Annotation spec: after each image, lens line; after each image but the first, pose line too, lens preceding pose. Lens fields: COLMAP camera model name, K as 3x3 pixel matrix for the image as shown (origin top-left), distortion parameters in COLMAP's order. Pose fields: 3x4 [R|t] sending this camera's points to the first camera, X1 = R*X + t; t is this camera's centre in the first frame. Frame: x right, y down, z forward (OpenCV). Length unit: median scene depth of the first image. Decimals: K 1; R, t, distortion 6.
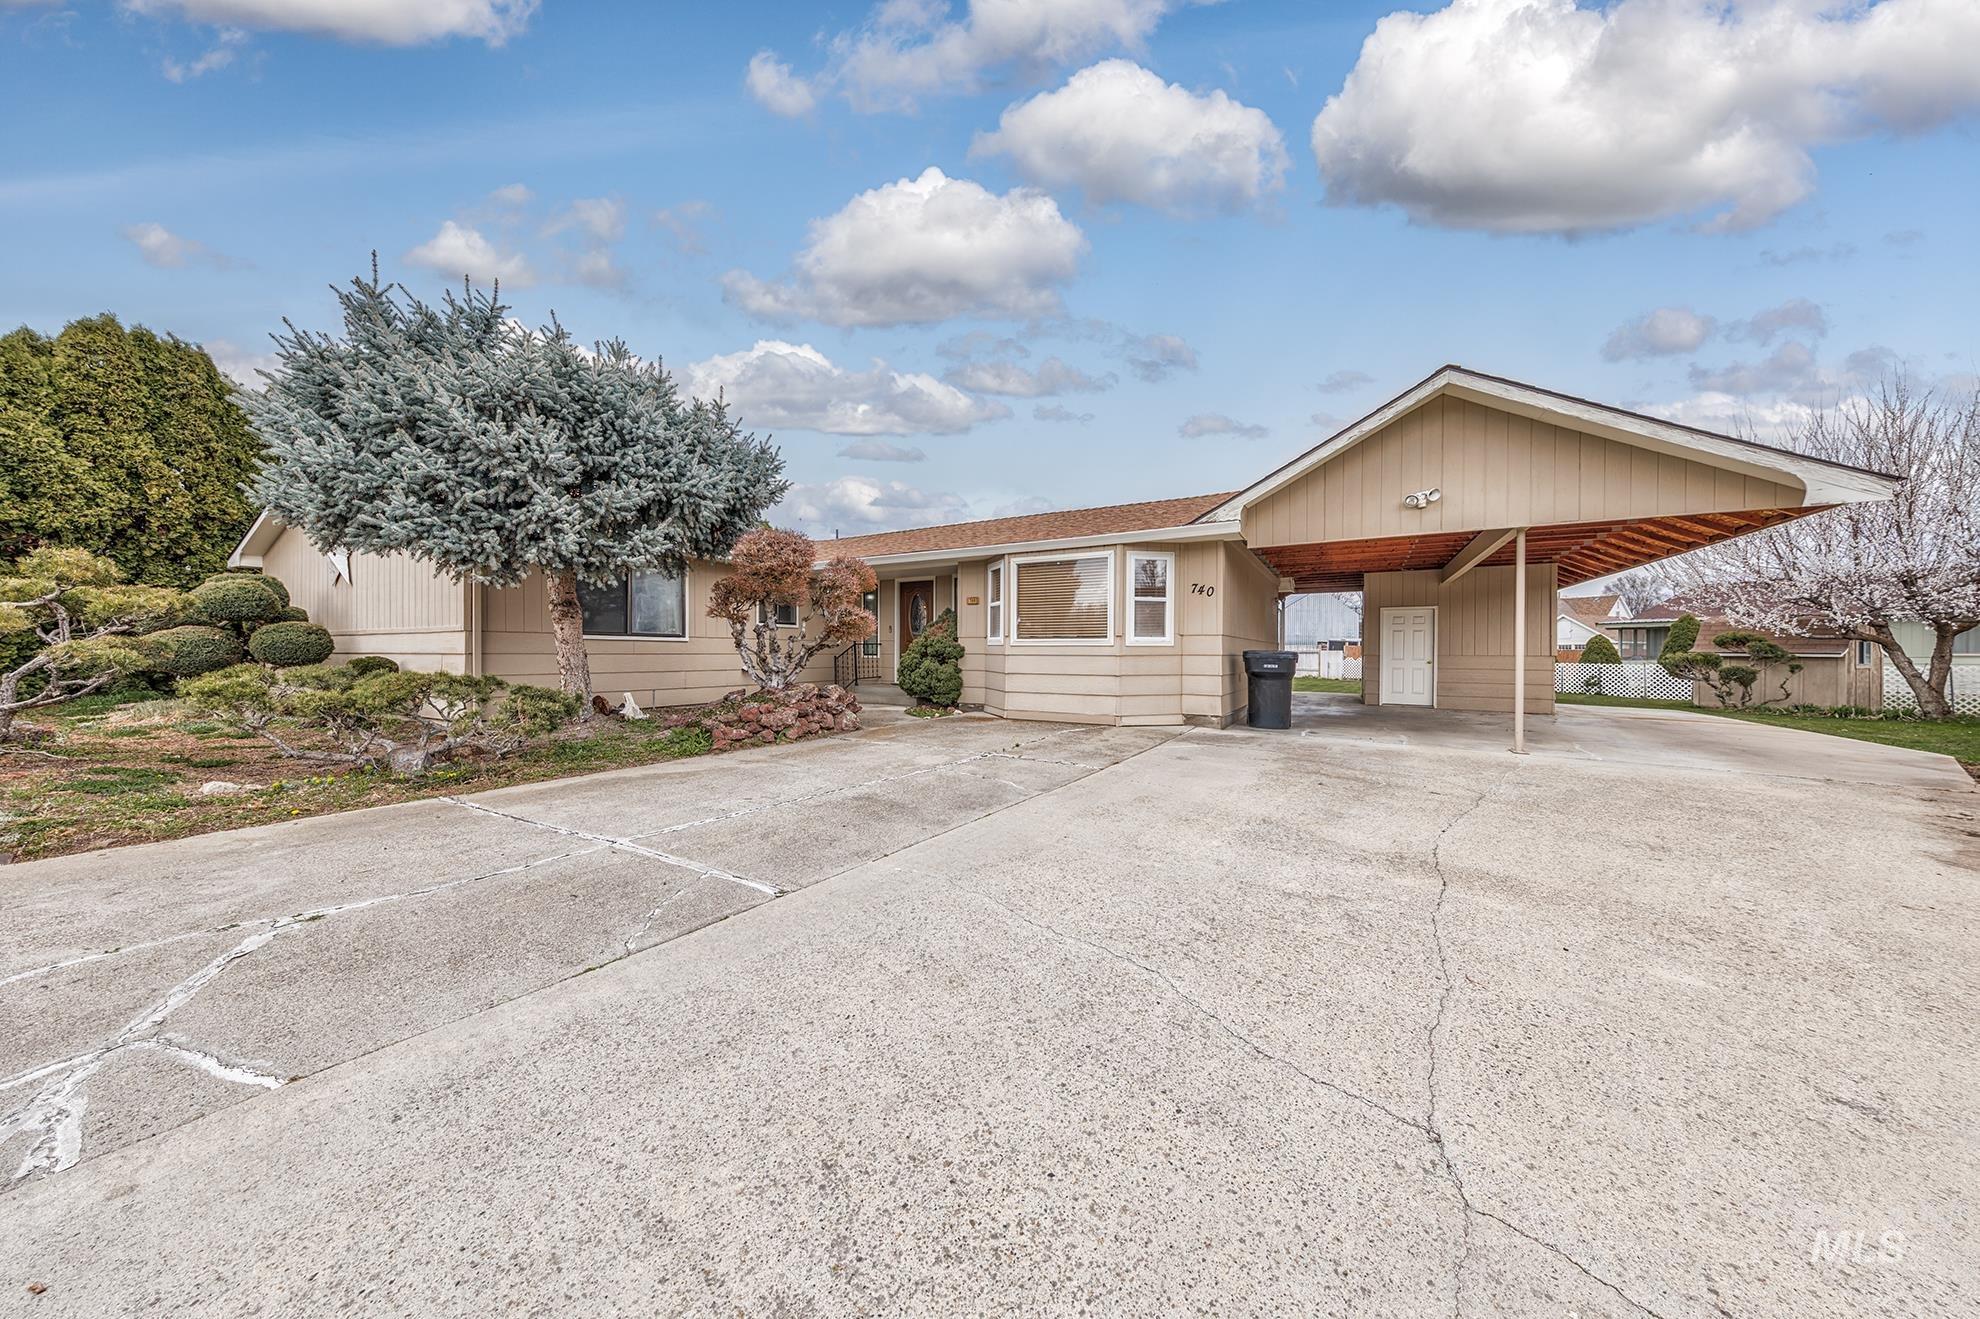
lens RADIAL K [[606.7, 0, 997.3], [0, 606.7, 660.4], [0, 0, 1]] dist [0.001084, 0.000188]
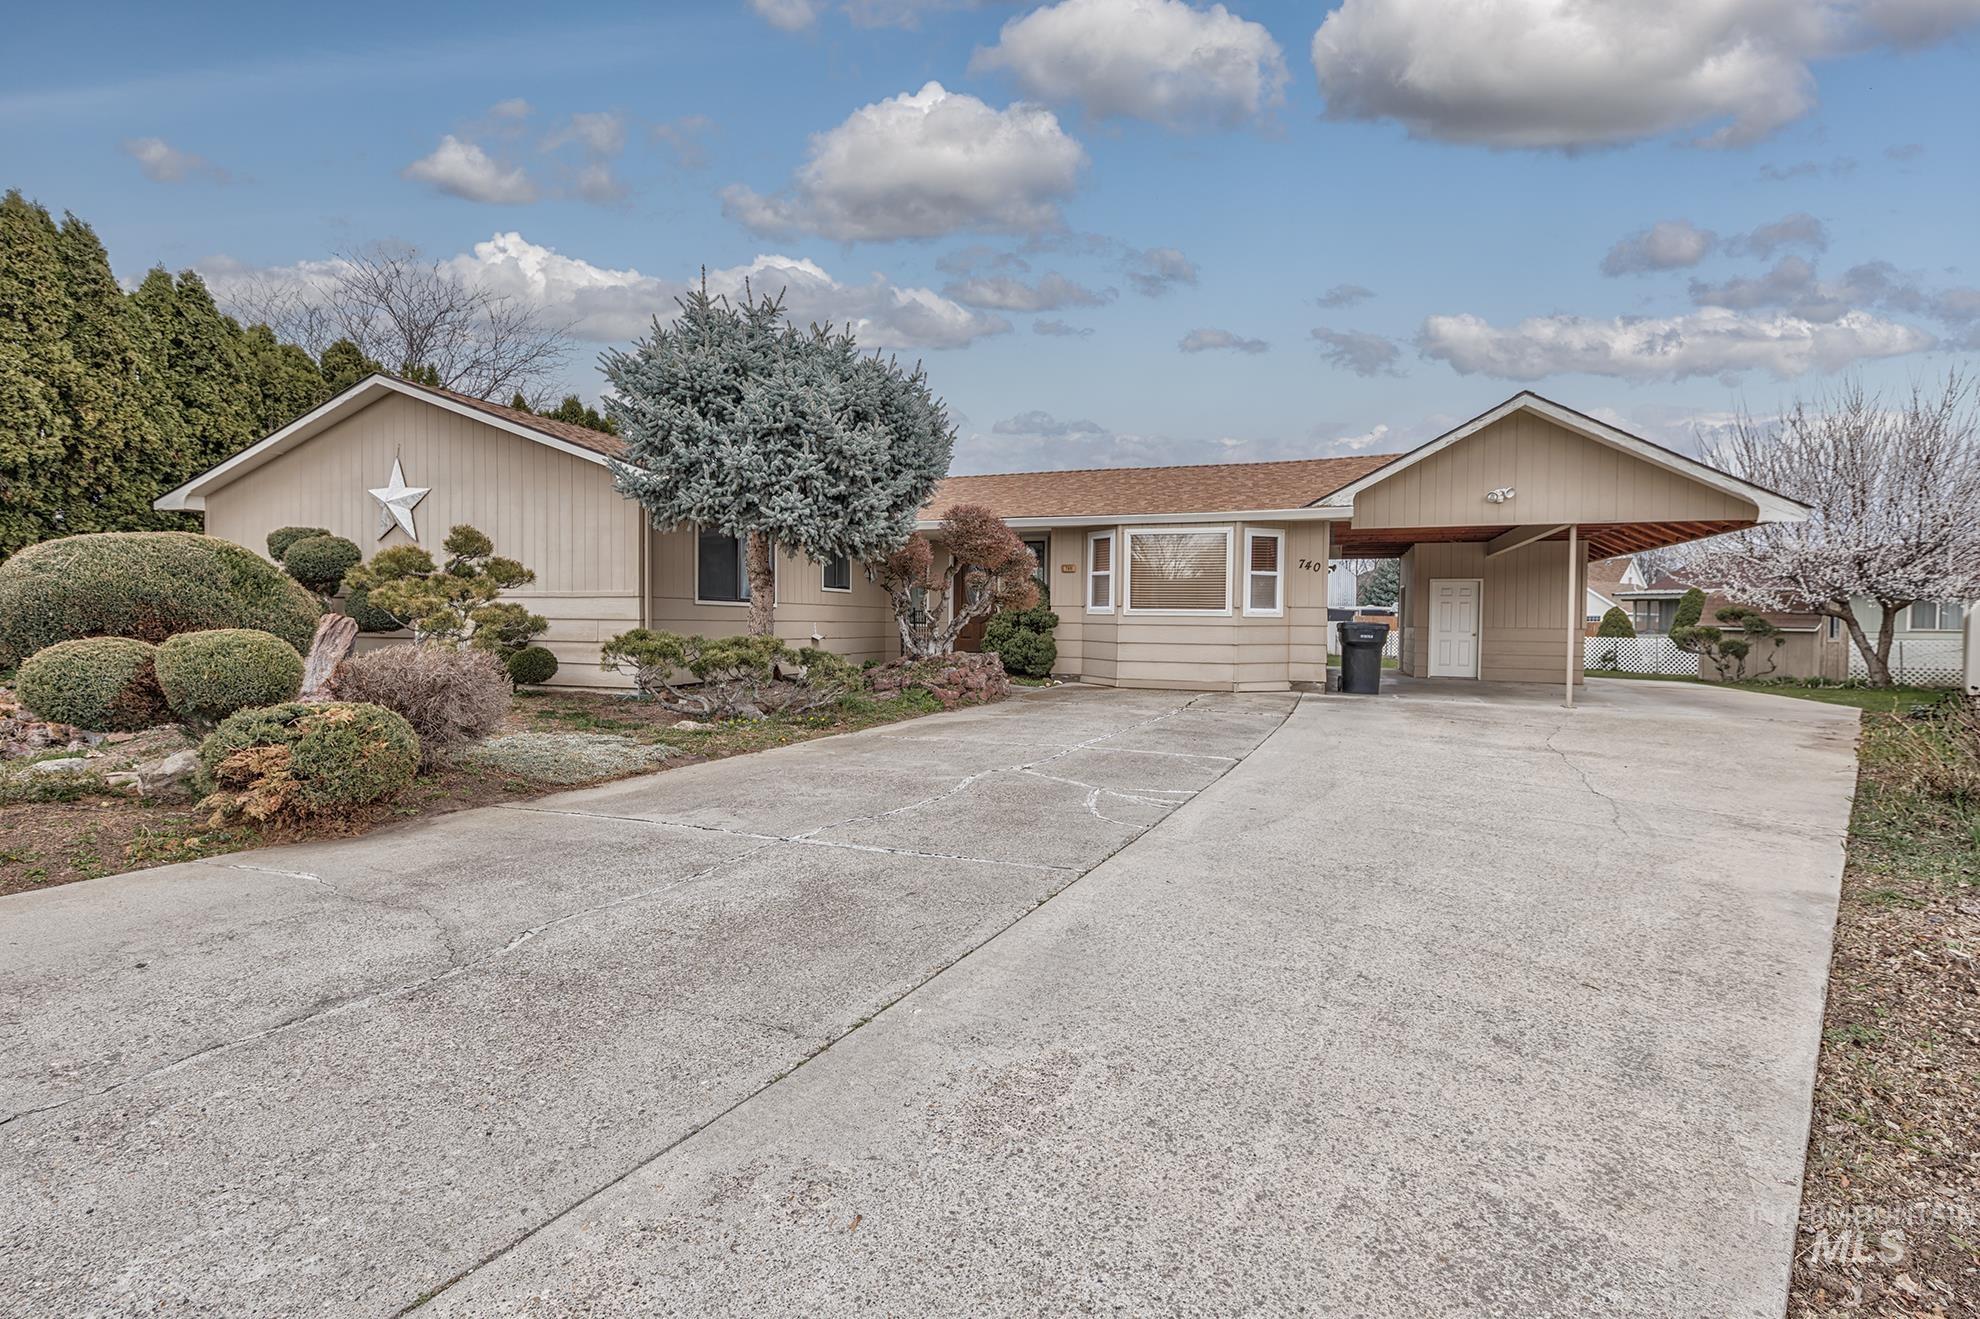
lens RADIAL K [[877.8, 0, 996.4], [0, 877.8, 646.3], [0, 0, 1]] dist [0.000077, -0.000355]
pose [[0.985104, 0.002162, 0.171947, -0.382267], [-0.005004, 0.999858, 0.016098, 0.004045], [-0.171888, -0.016719, 0.984975, -0.355186]]
